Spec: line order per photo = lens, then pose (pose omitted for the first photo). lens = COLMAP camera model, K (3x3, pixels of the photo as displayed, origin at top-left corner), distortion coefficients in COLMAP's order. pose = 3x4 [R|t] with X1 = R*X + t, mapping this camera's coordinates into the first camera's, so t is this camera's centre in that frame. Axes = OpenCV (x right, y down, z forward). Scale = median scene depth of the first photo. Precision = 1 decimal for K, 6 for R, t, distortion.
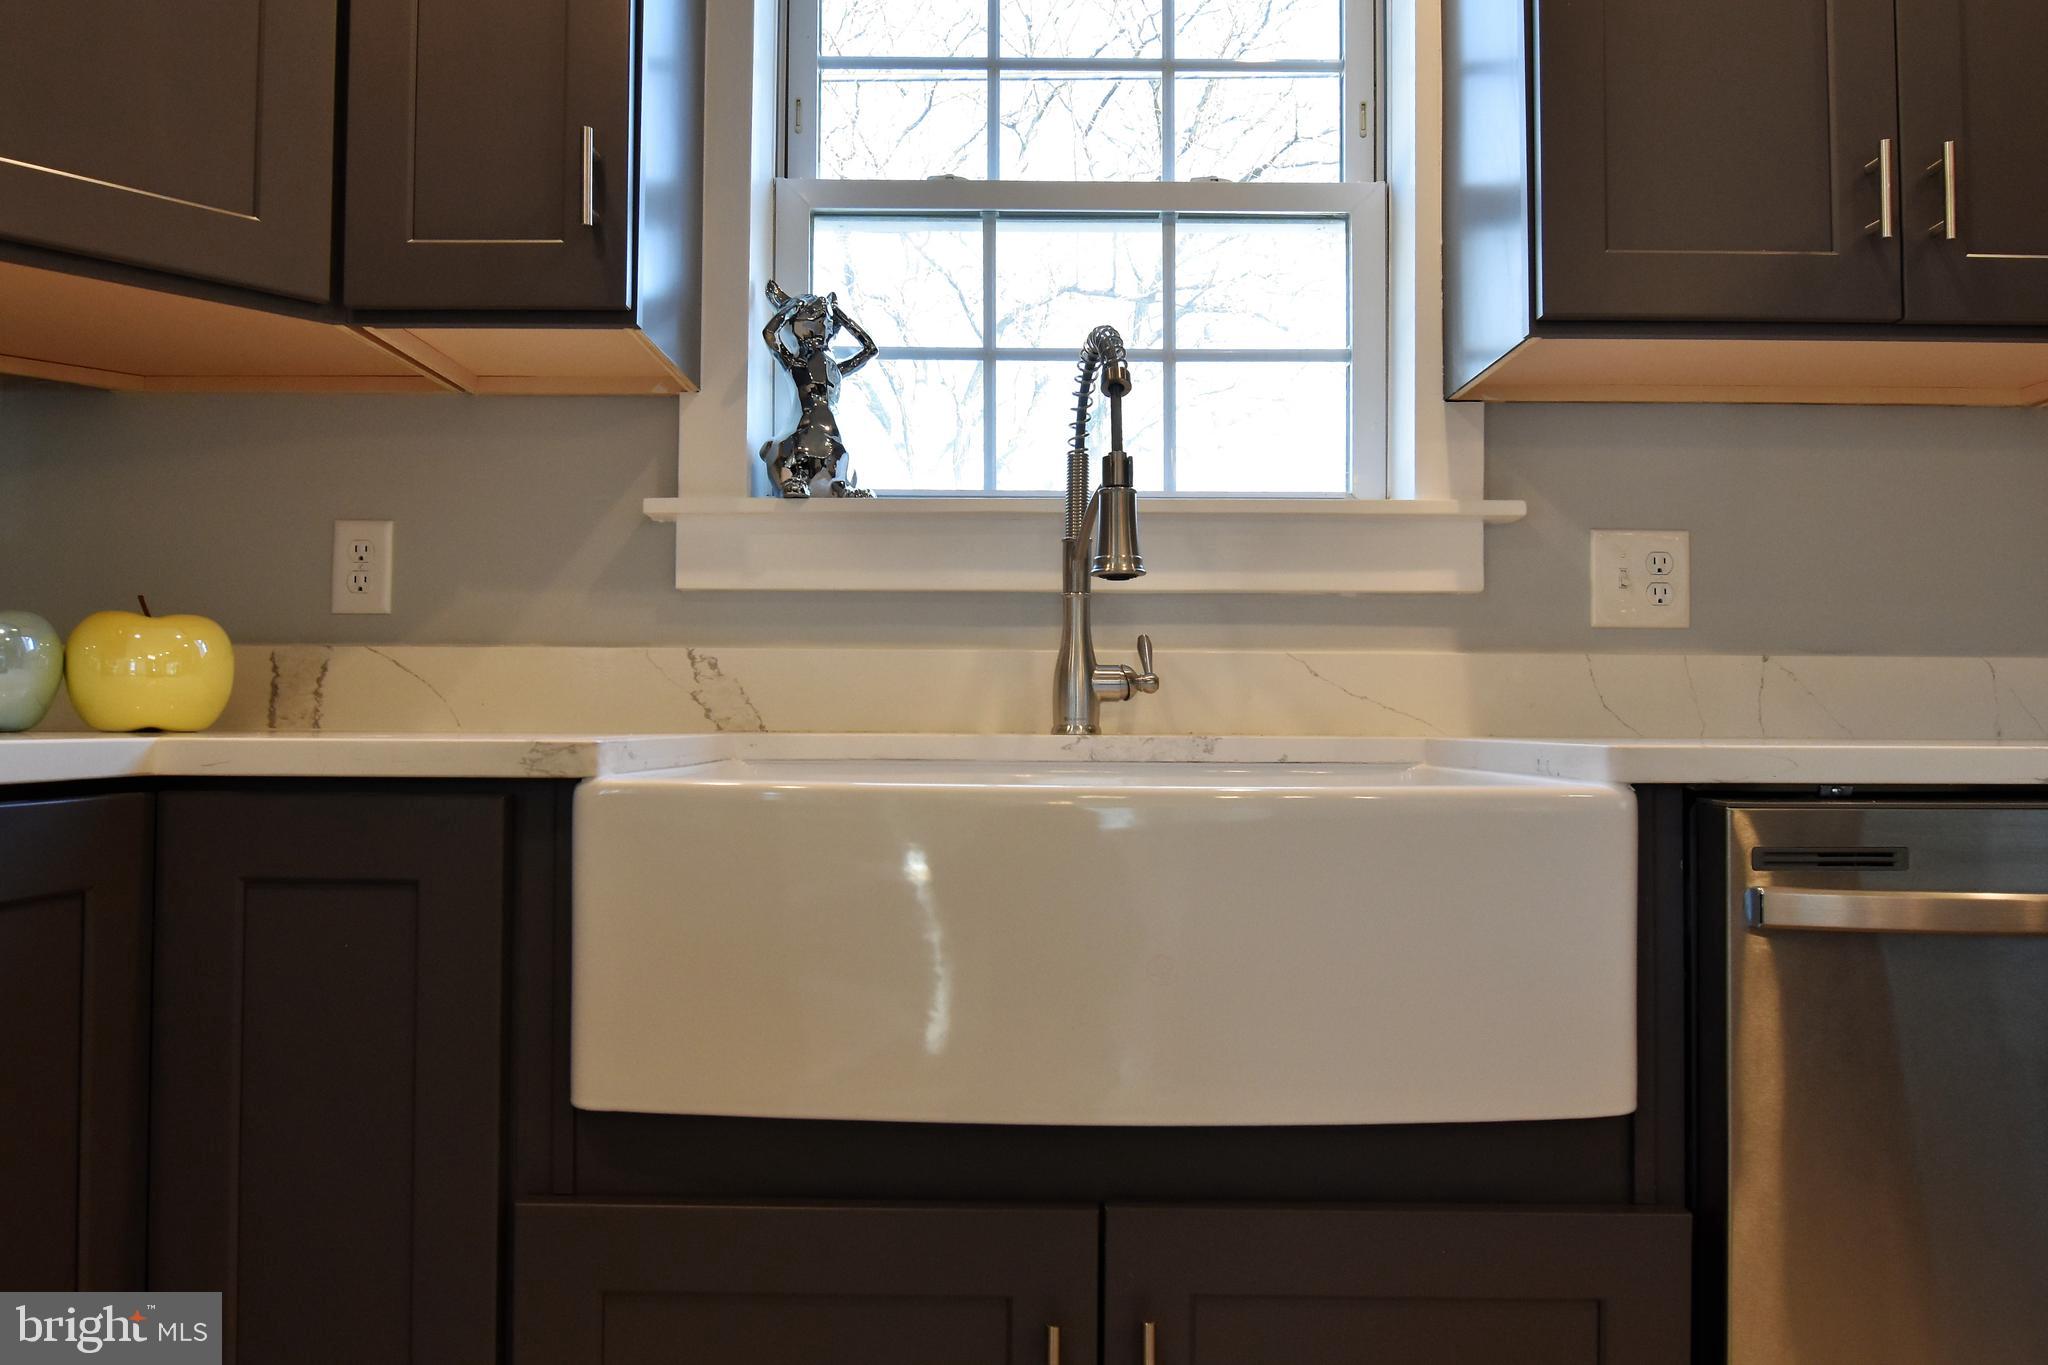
lens RADIAL K [[1277.3, 0, 1026.9], [0, 1277.3, 692.6], [0, 0, 1]] dist [-0.007455, -0.002288]
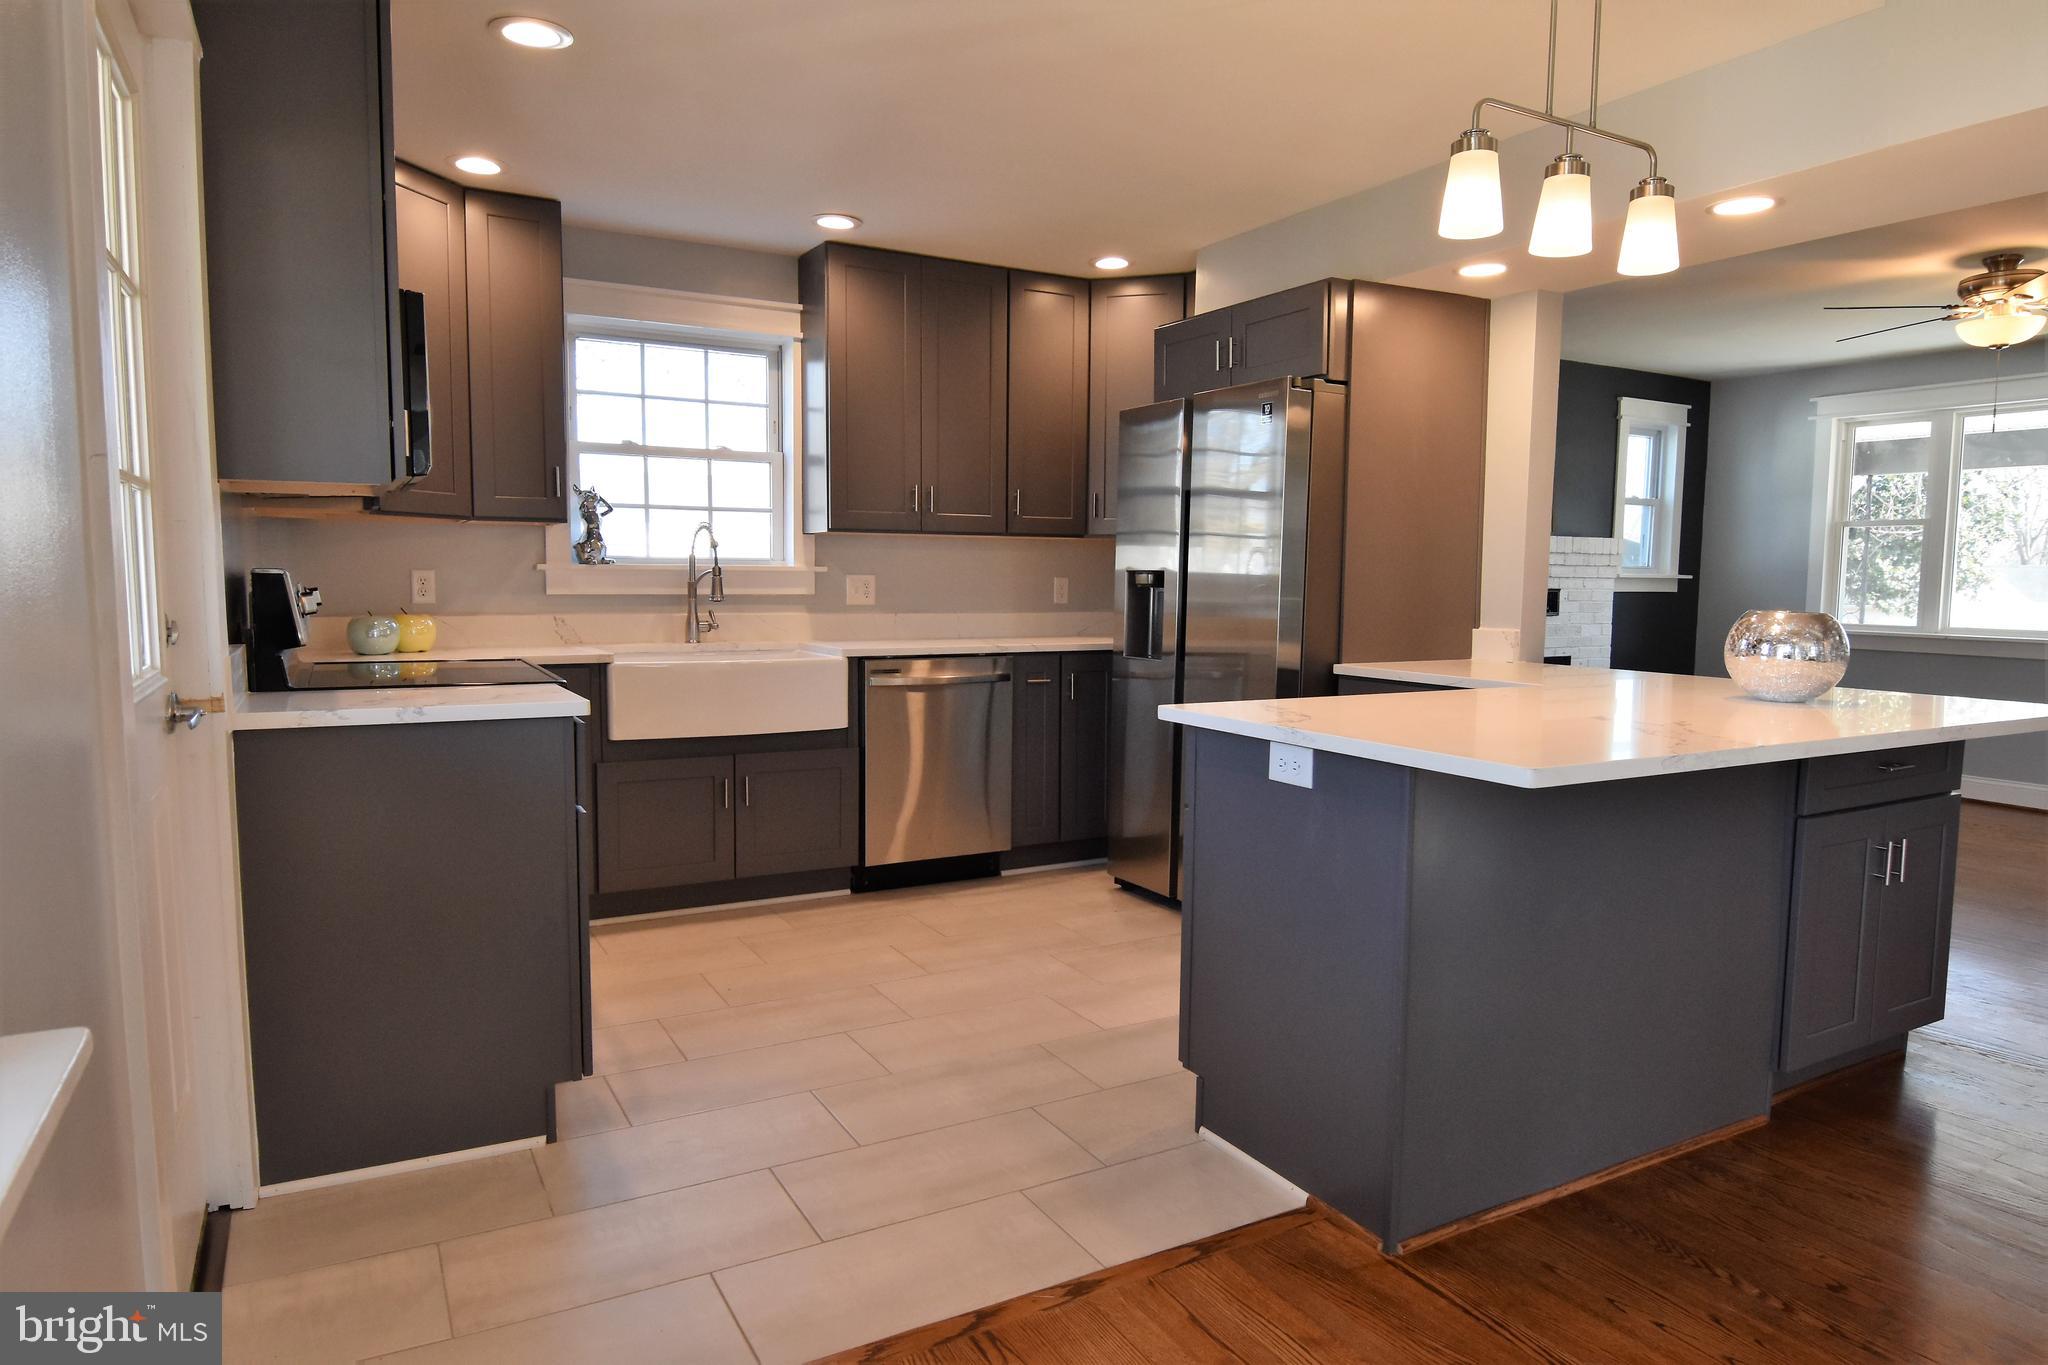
lens RADIAL K [[1277.3, 0, 1026.9], [0, 1277.3, 692.6], [0, 0, 1]] dist [-0.007455, -0.002288]
pose [[0.870987, -0.042857, 0.489433, -0.748863], [-0.014451, 0.993522, 0.112714, -0.201530], [-0.491093, -0.105246, 0.864726, -2.035540]]
